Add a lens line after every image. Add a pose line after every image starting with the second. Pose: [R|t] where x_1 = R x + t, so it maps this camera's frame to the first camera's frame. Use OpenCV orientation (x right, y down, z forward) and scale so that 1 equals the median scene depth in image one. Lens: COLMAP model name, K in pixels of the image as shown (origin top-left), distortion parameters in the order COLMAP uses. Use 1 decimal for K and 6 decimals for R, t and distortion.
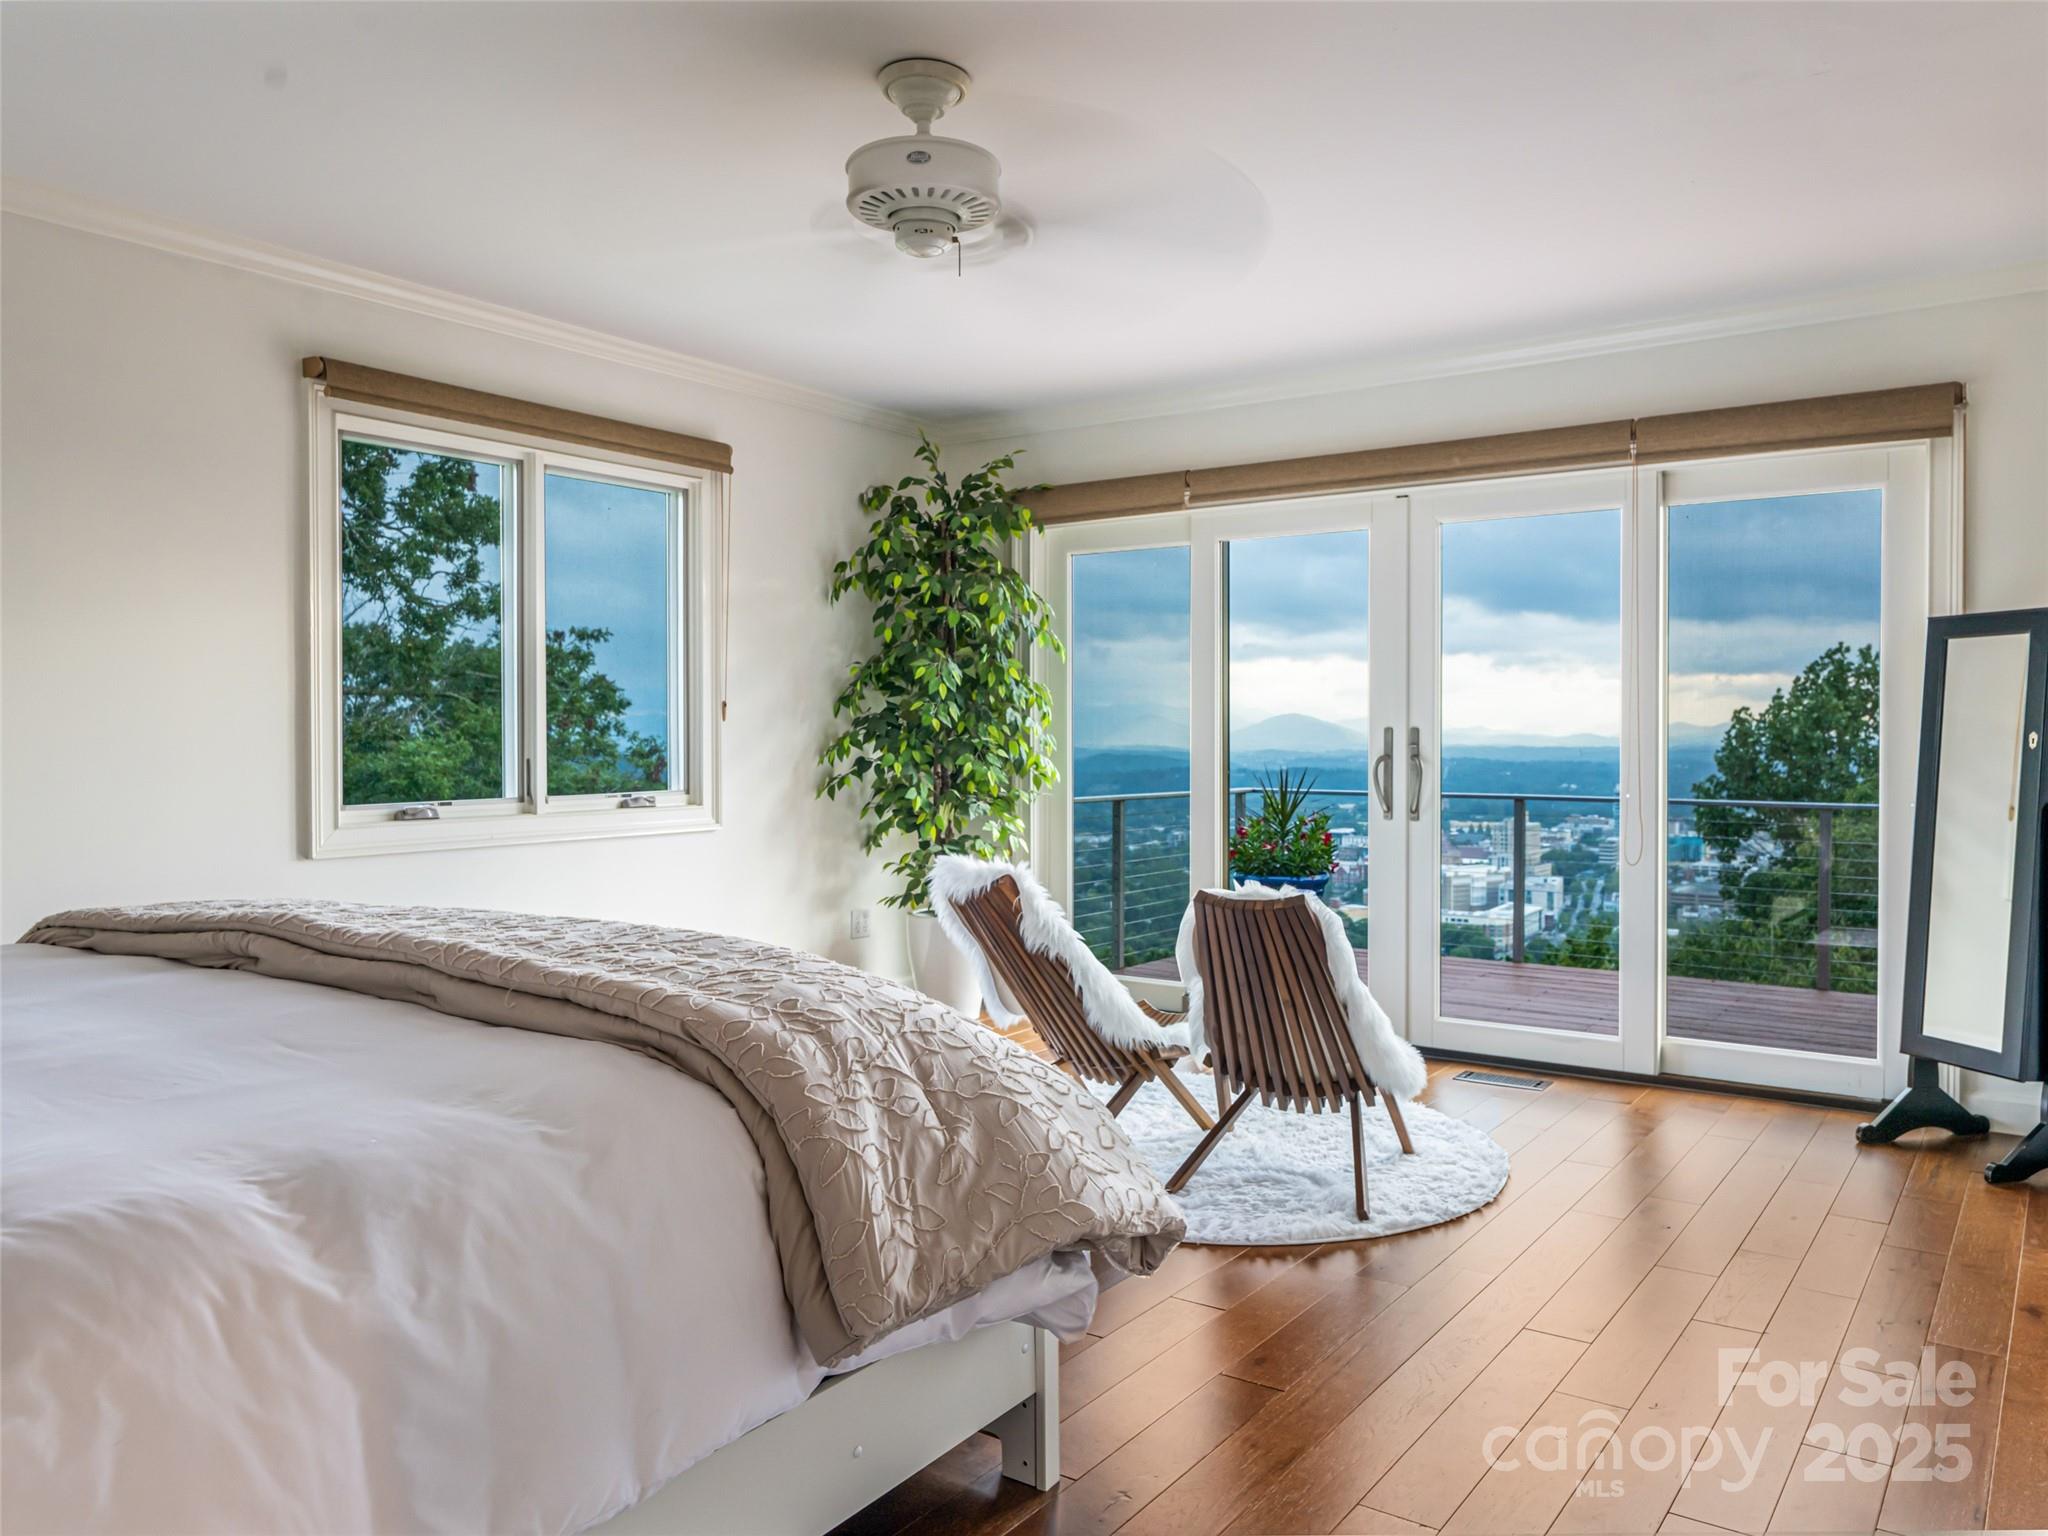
lens RADIAL K [[1492.7, 0, 1023.6], [0, 1492.7, 762.4], [0, 0, 1]] dist [0.001956, -0.006565]
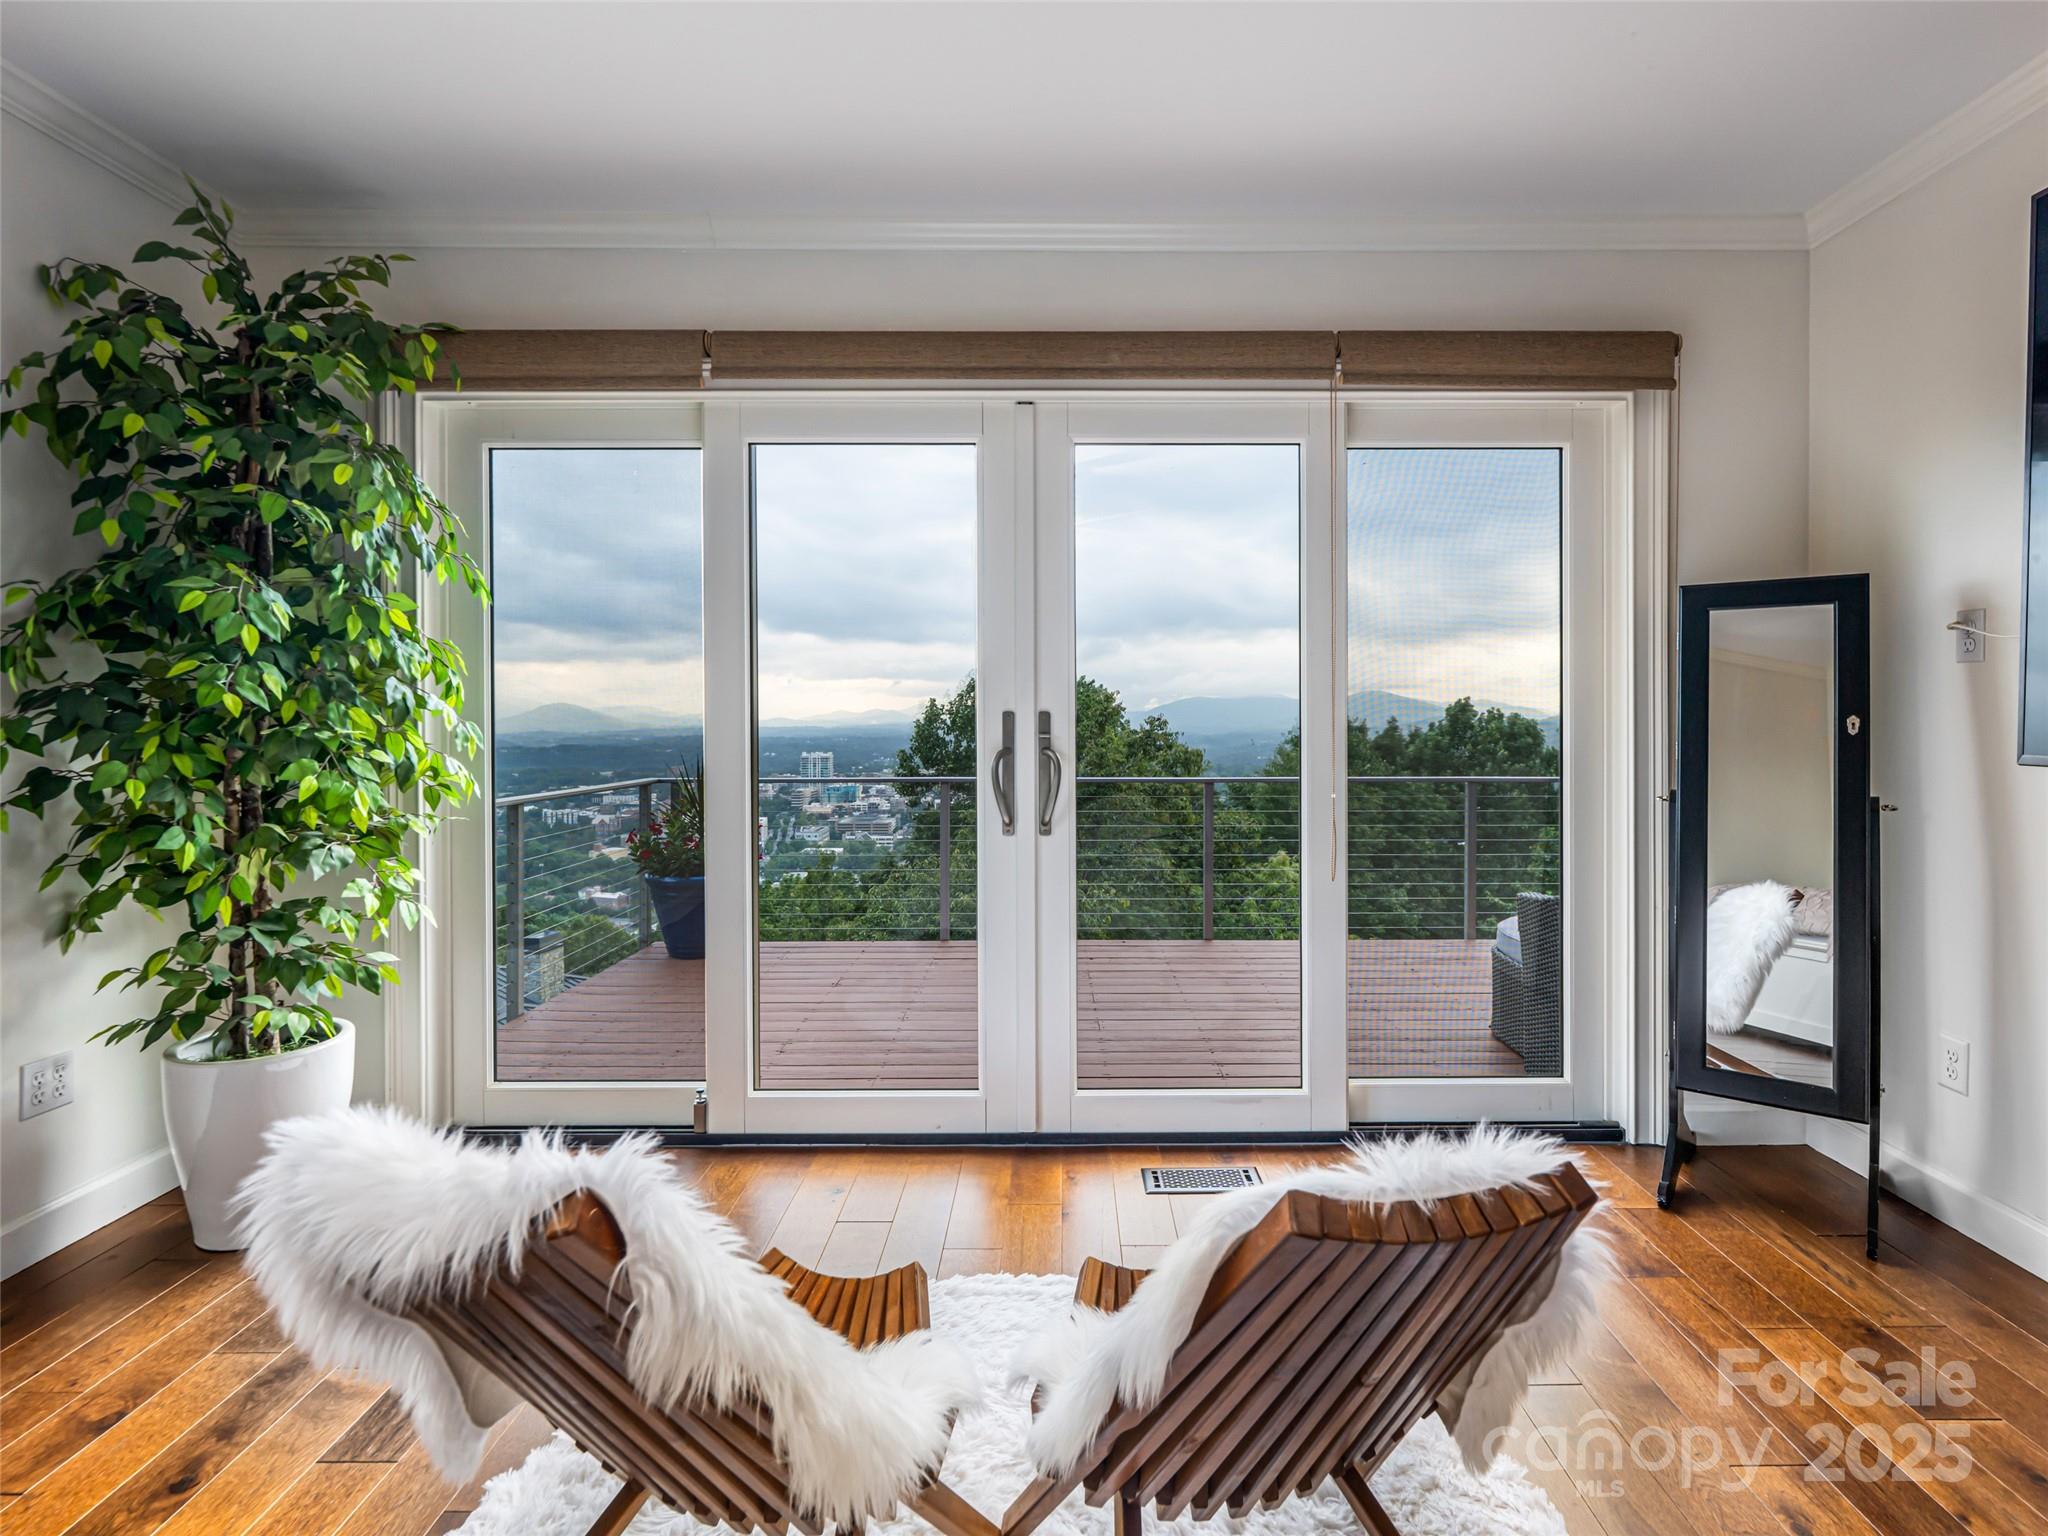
lens RADIAL K [[1009.5, 0, 1033.0], [0, 1009.5, 724.1], [0, 0, 1]] dist [0.001446, -0.000163]
pose [[0.808426, -0.006134, 0.588566, -0.038740], [0.014198, 0.999858, -0.009082, -0.010995], [-0.588427, 0.015698, 0.808398, 0.528775]]
